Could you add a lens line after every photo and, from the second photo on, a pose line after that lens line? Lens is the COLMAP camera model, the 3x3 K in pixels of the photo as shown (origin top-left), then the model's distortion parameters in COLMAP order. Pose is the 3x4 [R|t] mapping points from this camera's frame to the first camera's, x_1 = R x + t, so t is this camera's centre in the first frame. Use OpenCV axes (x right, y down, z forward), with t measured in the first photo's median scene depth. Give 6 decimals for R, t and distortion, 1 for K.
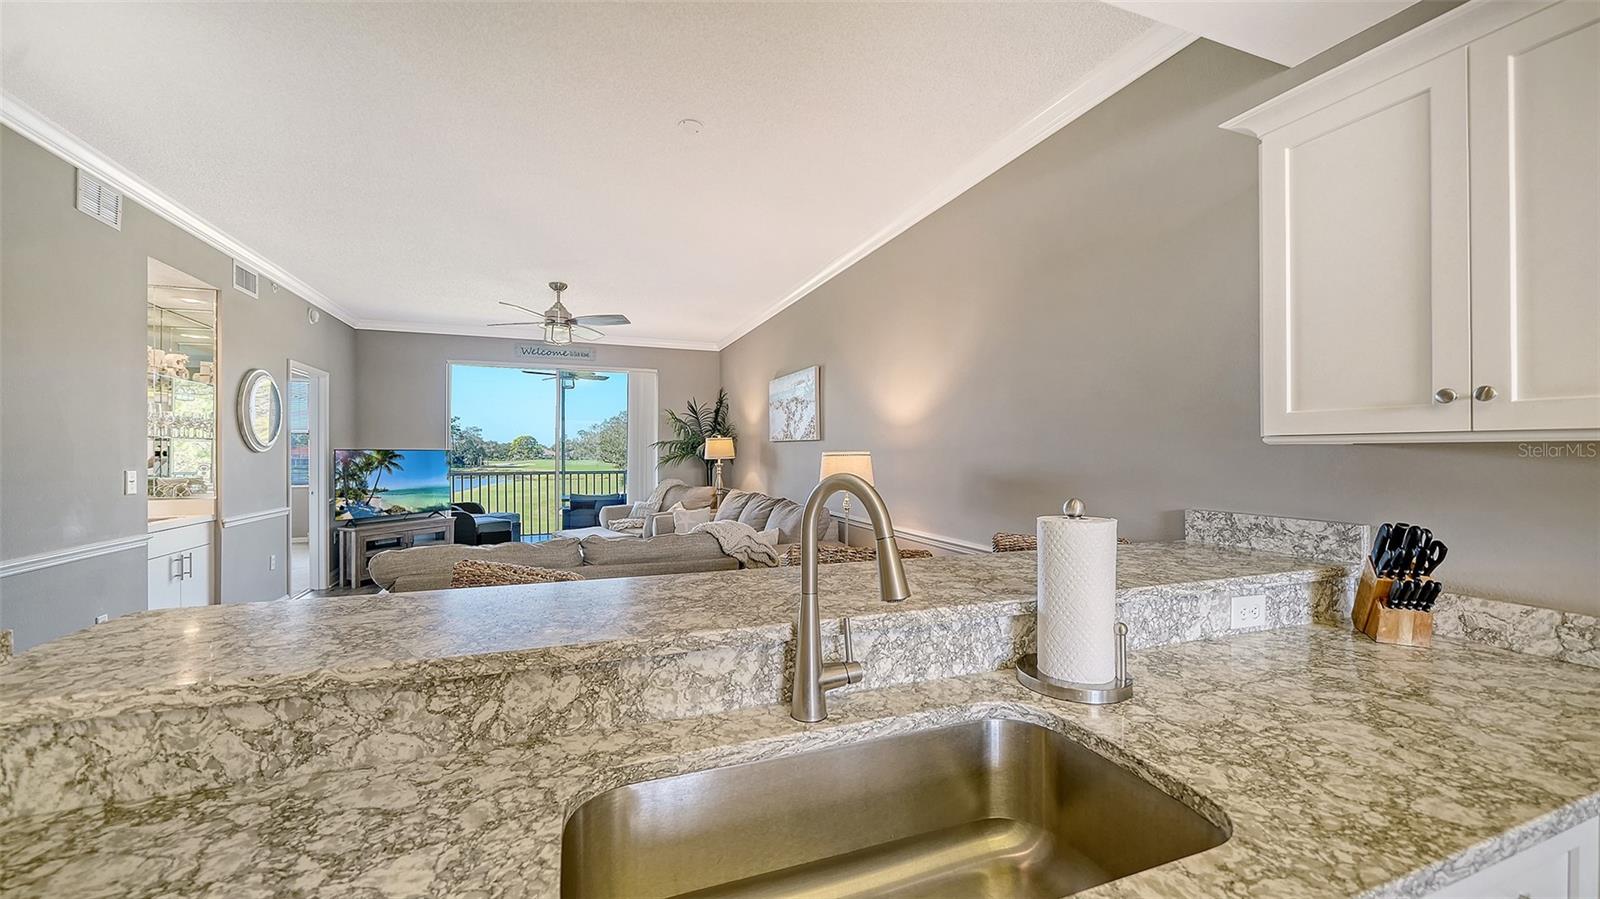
lens RADIAL K [[622.3, 0, 802.4], [0, 622.3, 450.8], [0, 0, 1]] dist [0.006220, -0.001204]
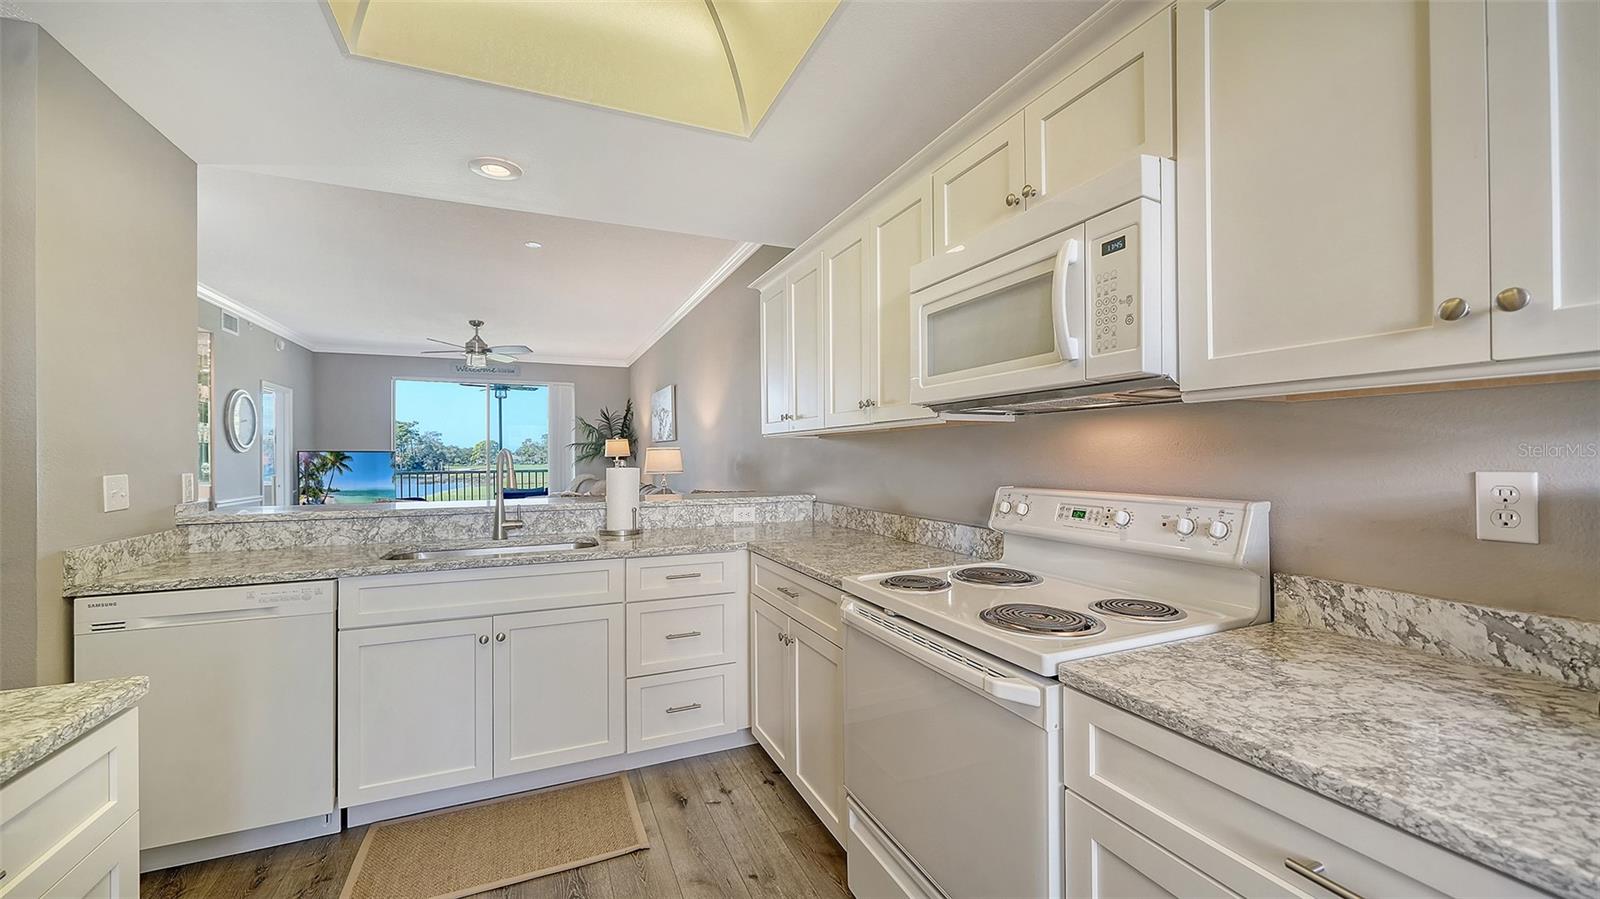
lens RADIAL K [[622.3, 0, 800.1], [0, 622.3, 447.4], [0, 0, 1]] dist [0.006220, -0.001204]
pose [[0.998889, -0.007039, 0.046599, 0.216365], [0.007491, 0.999926, -0.009544, 0.011726], [-0.046529, 0.009882, 0.998868, -0.321243]]
